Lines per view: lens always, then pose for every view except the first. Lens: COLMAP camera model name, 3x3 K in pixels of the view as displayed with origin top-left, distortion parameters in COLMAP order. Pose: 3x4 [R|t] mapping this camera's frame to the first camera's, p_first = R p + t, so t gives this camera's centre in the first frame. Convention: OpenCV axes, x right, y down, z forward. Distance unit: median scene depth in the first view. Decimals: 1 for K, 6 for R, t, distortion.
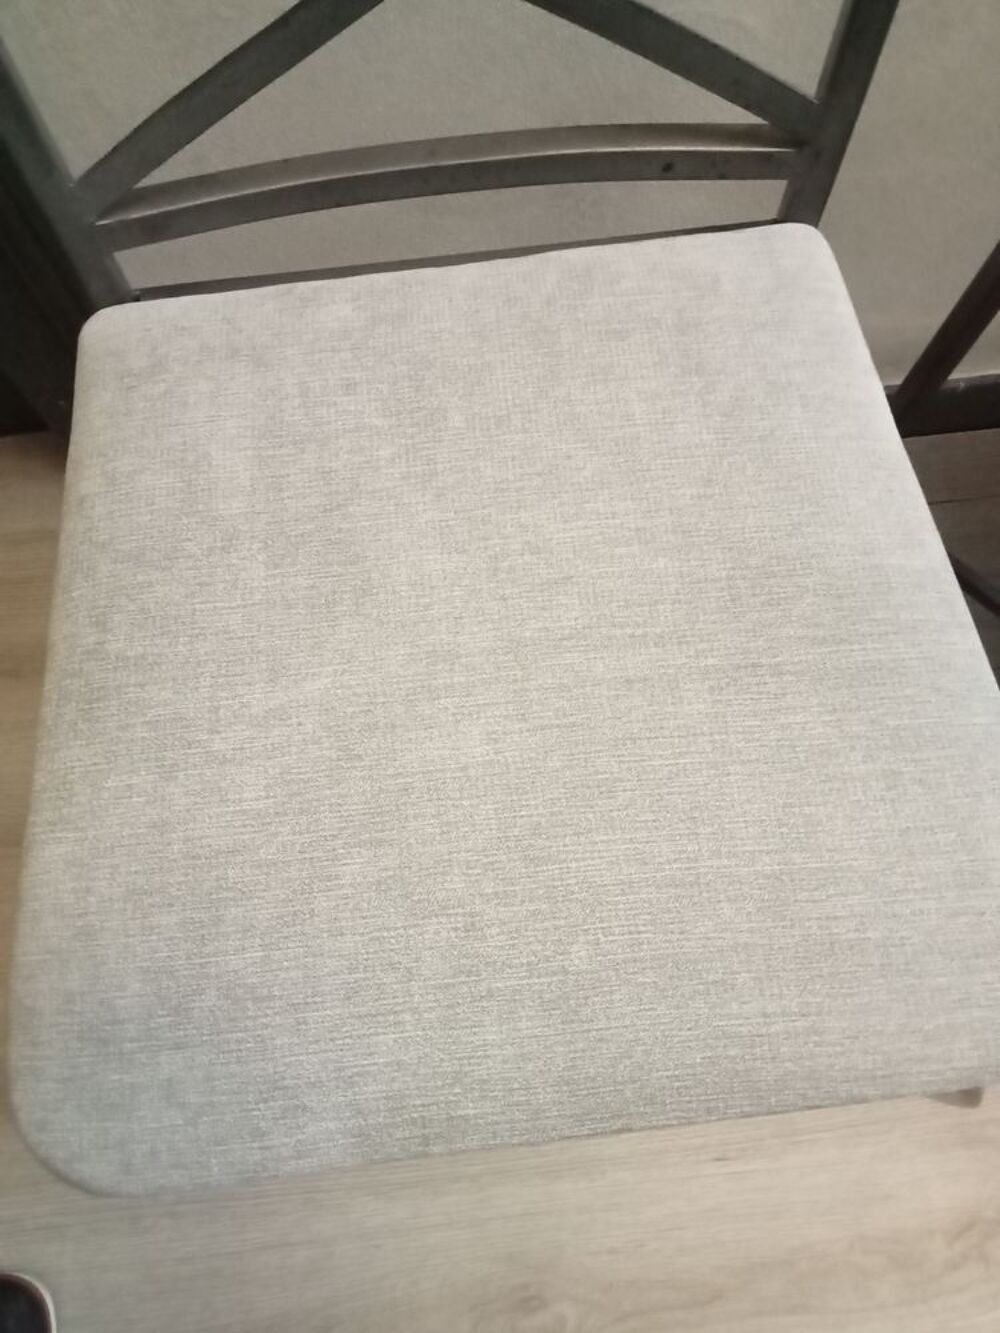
lens RADIAL K [[1001.2, 0, 488.8], [0, 1001.2, 672.4], [0, 0, 1]] dist [0.019914, -0.005015]
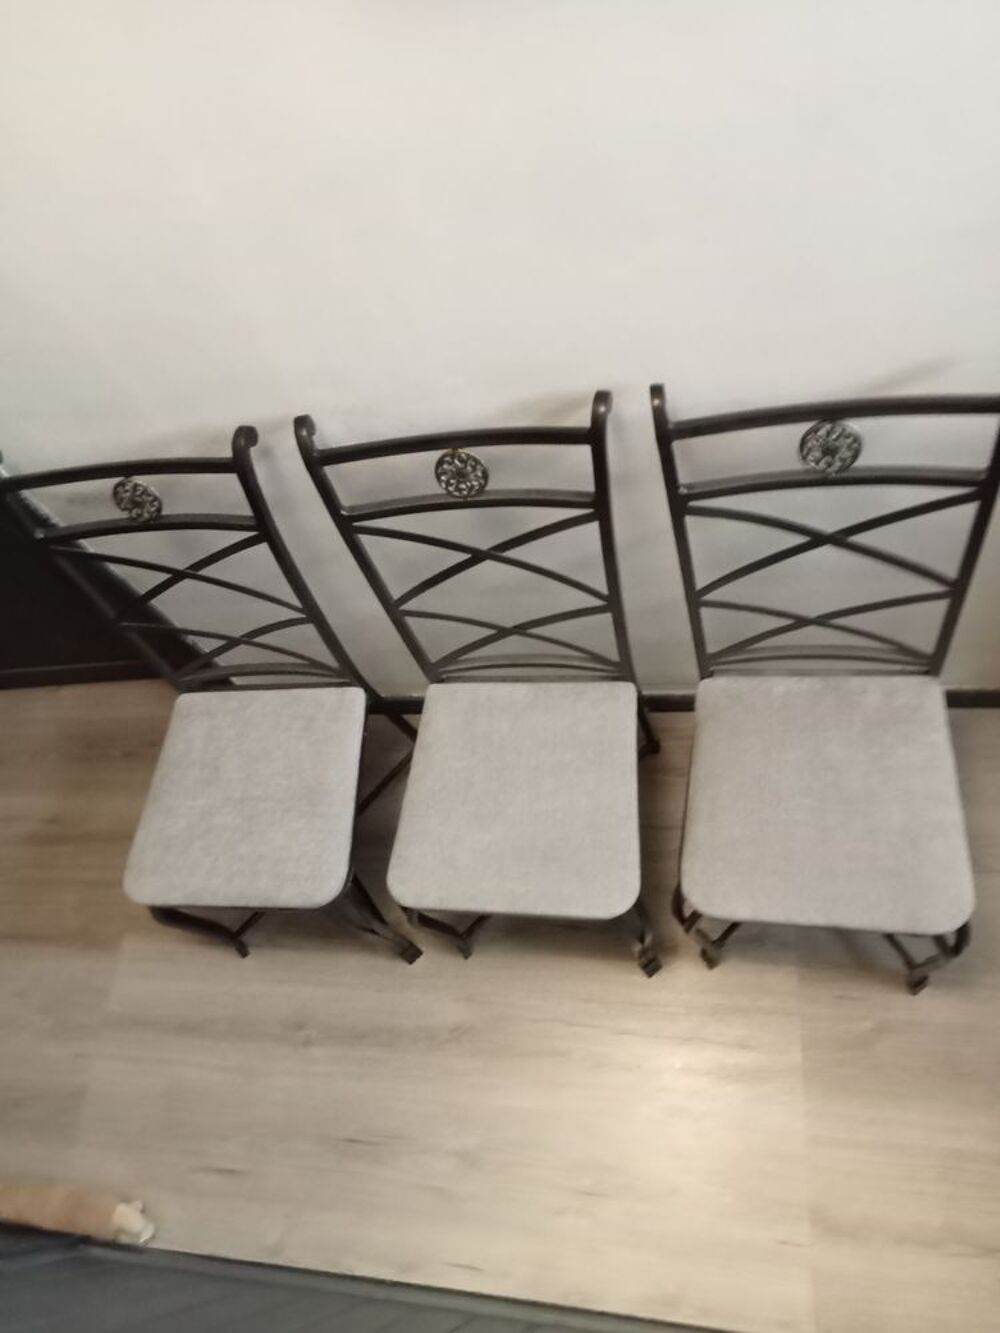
lens RADIAL K [[1001.2, 0, 488.8], [0, 1001.2, 672.4], [0, 0, 1]] dist [0.019914, -0.005015]
pose [[0.952779, 0.076020, -0.293994, 2.093664], [-0.101679, 0.992137, -0.072977, -0.327085], [0.286135, 0.099424, 0.953017, -2.636207]]
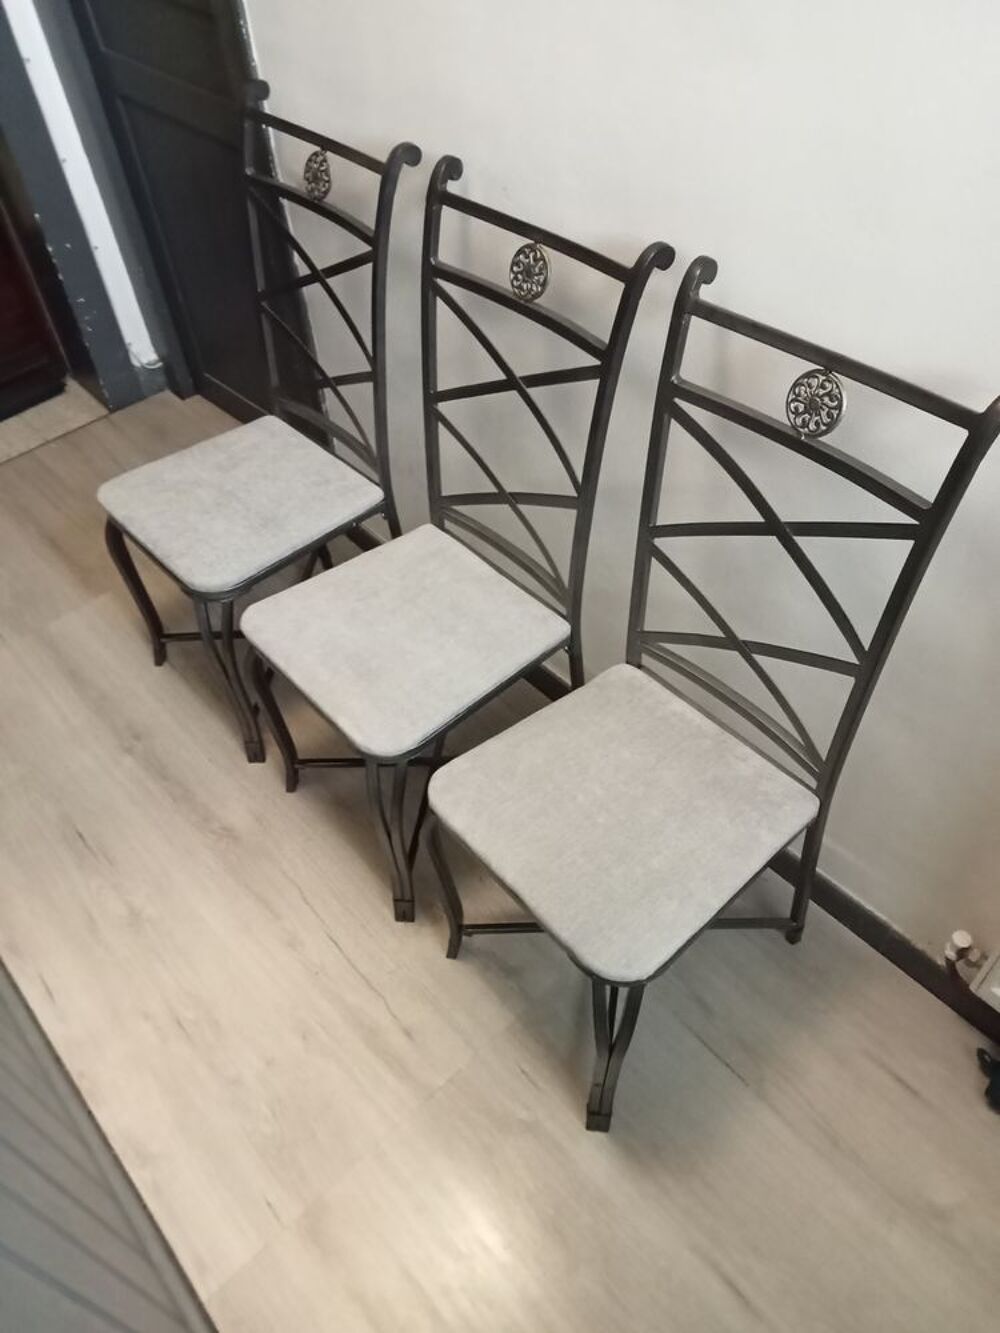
lens RADIAL K [[1001.2, 0, 488.8], [0, 1001.2, 672.4], [0, 0, 1]] dist [0.019914, -0.005015]
pose [[0.578167, 0.576383, -0.577499, 3.557400], [-0.750785, 0.652937, -0.099978, 0.086769], [0.319445, 0.491382, 0.810246, -1.732442]]
